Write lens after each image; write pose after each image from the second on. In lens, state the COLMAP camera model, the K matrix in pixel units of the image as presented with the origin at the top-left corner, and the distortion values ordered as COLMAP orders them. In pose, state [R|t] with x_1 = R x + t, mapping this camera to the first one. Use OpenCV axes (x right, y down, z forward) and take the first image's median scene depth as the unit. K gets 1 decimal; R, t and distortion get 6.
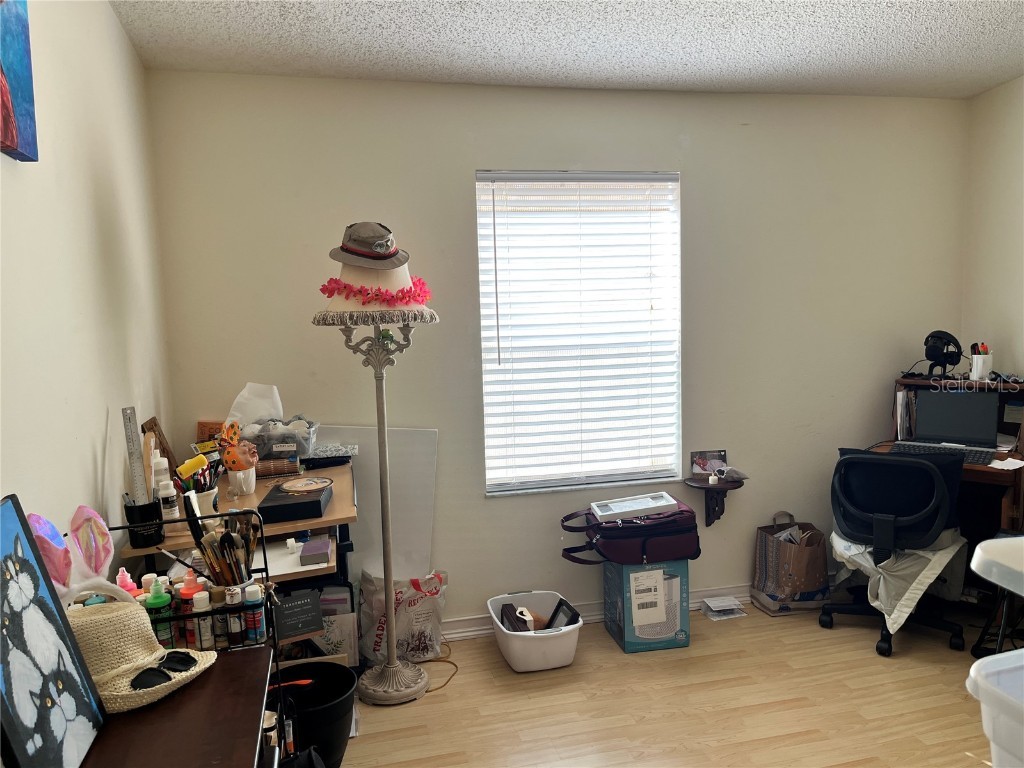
lens RADIAL K [[782.3, 0, 511.1], [0, 782.3, 386.1], [0, 0, 1]] dist [0.065971, -0.072724]
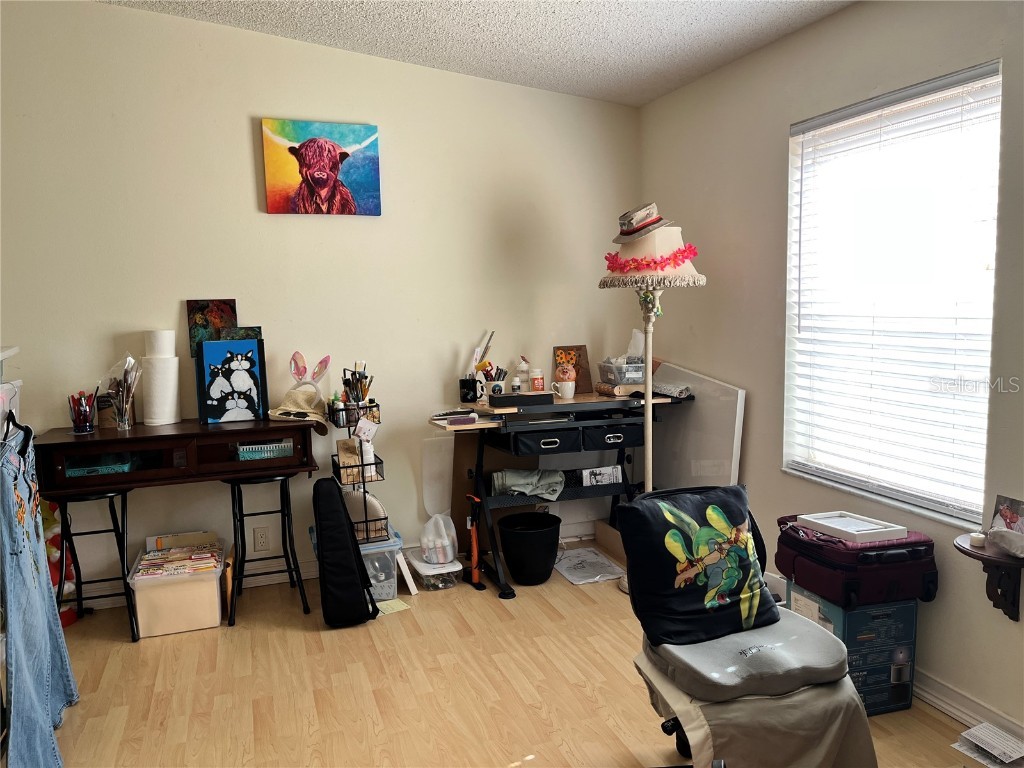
lens RADIAL K [[782.3, 0, 510.7], [0, 782.3, 384.2], [0, 0, 1]] dist [0.065971, -0.072724]
pose [[0.092522, 0.136748, -0.986276, 0.875710], [-0.086283, 0.987899, 0.128879, -0.058139], [0.991965, 0.073175, 0.103201, 0.570004]]
